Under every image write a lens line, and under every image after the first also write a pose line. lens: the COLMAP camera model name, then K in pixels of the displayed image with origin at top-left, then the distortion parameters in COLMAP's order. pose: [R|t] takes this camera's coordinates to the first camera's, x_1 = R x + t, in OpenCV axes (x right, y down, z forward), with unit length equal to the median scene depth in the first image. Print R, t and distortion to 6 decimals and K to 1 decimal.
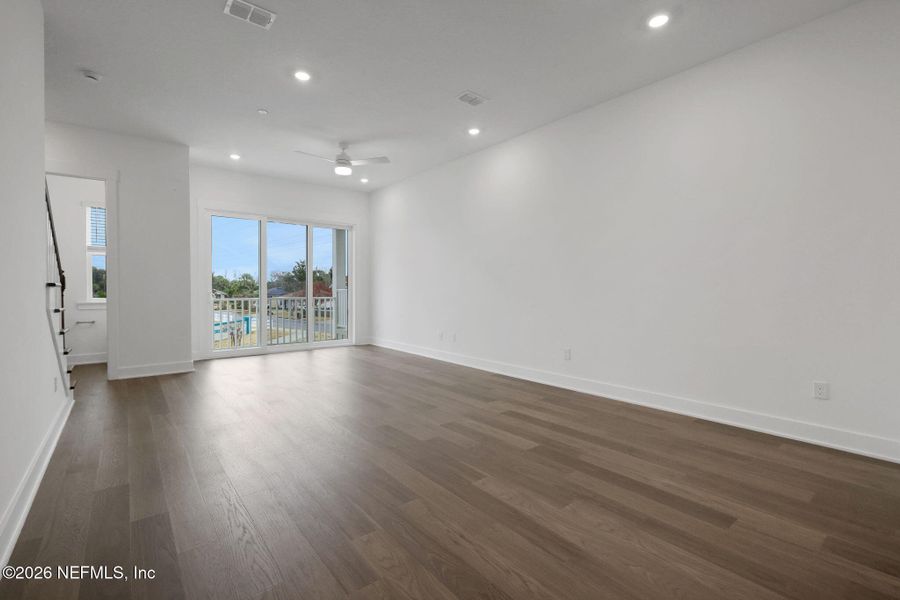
lens RADIAL K [[406.8, 0, 452.4], [0, 406.8, 290.1], [0, 0, 1]] dist [0.000705, 0.000326]
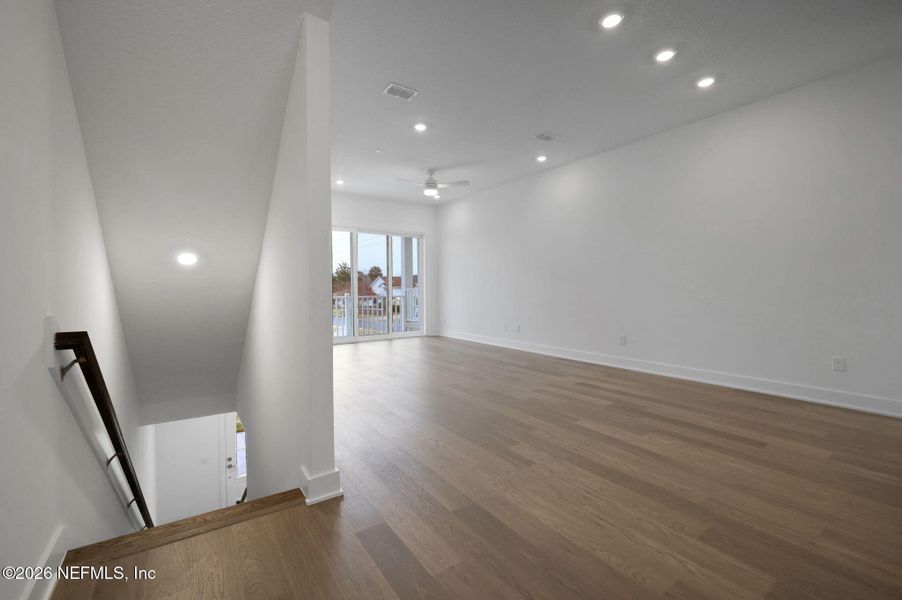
lens RADIAL K [[389.6, 0, 449.0], [0, 389.6, 291.3], [0, 0, 1]] dist [-0.000356, -0.000188]
pose [[0.996643, -0.005998, -0.081647, -0.118448], [0.006486, 0.999963, 0.005713, 0.000373], [0.081610, -0.006223, 0.996645, -0.174375]]
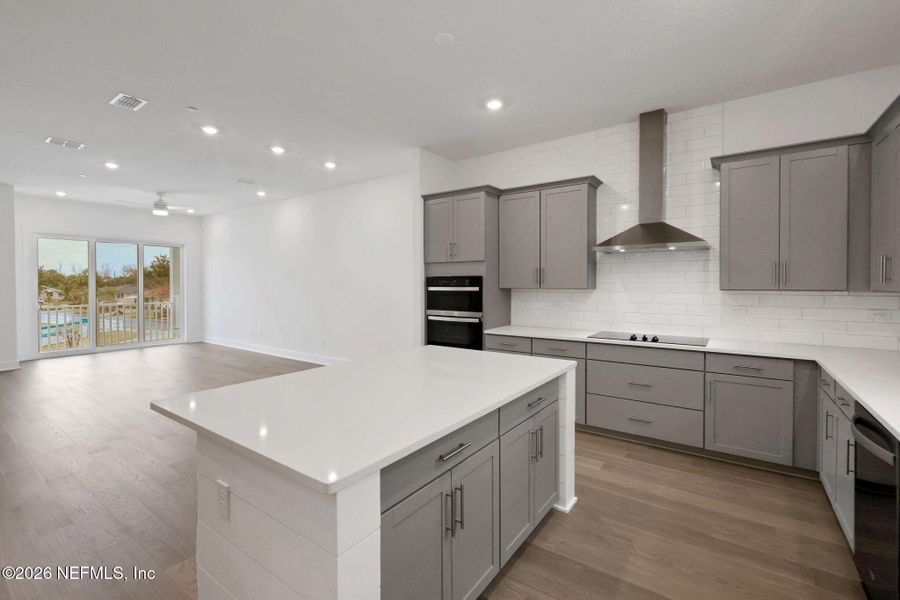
lens RADIAL K [[391.8, 0, 453.5], [0, 391.8, 288.3], [0, 0, 1]] dist [0.000732, 0.000158]
pose [[0.961655, -0.001130, 0.274259, 0.305314], [-0.000612, 0.999980, 0.006266, -0.052216], [-0.274261, -0.006193, 0.961635, -0.507352]]
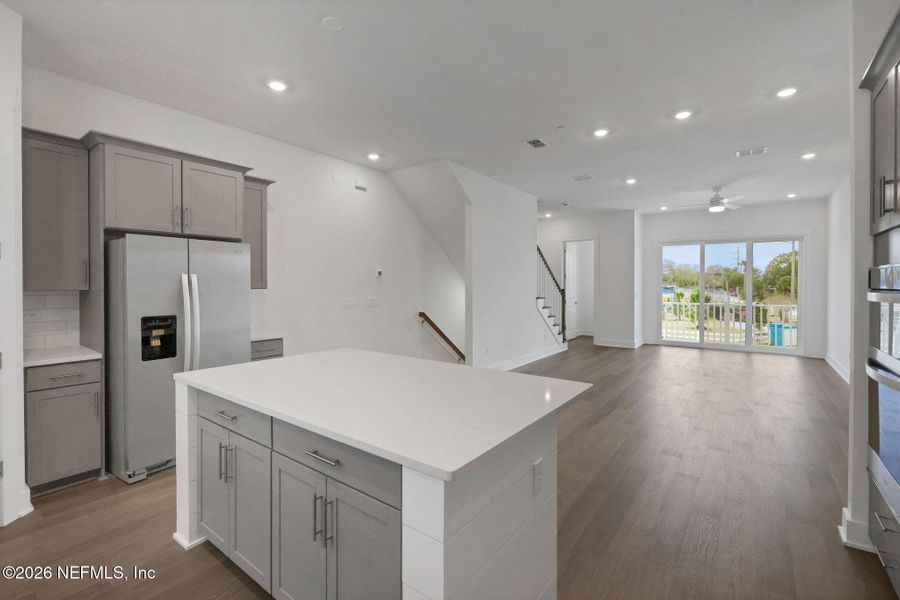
lens RADIAL K [[406.9, 0, 429.8], [0, 406.9, 289.0], [0, 0, 1]] dist [-0.000535, 0.000075]
pose [[0.222660, 0.017159, -0.974745, 0.772636], [-0.006457, 0.999849, 0.016126, -0.057744], [0.974875, 0.002704, 0.222737, -0.154983]]
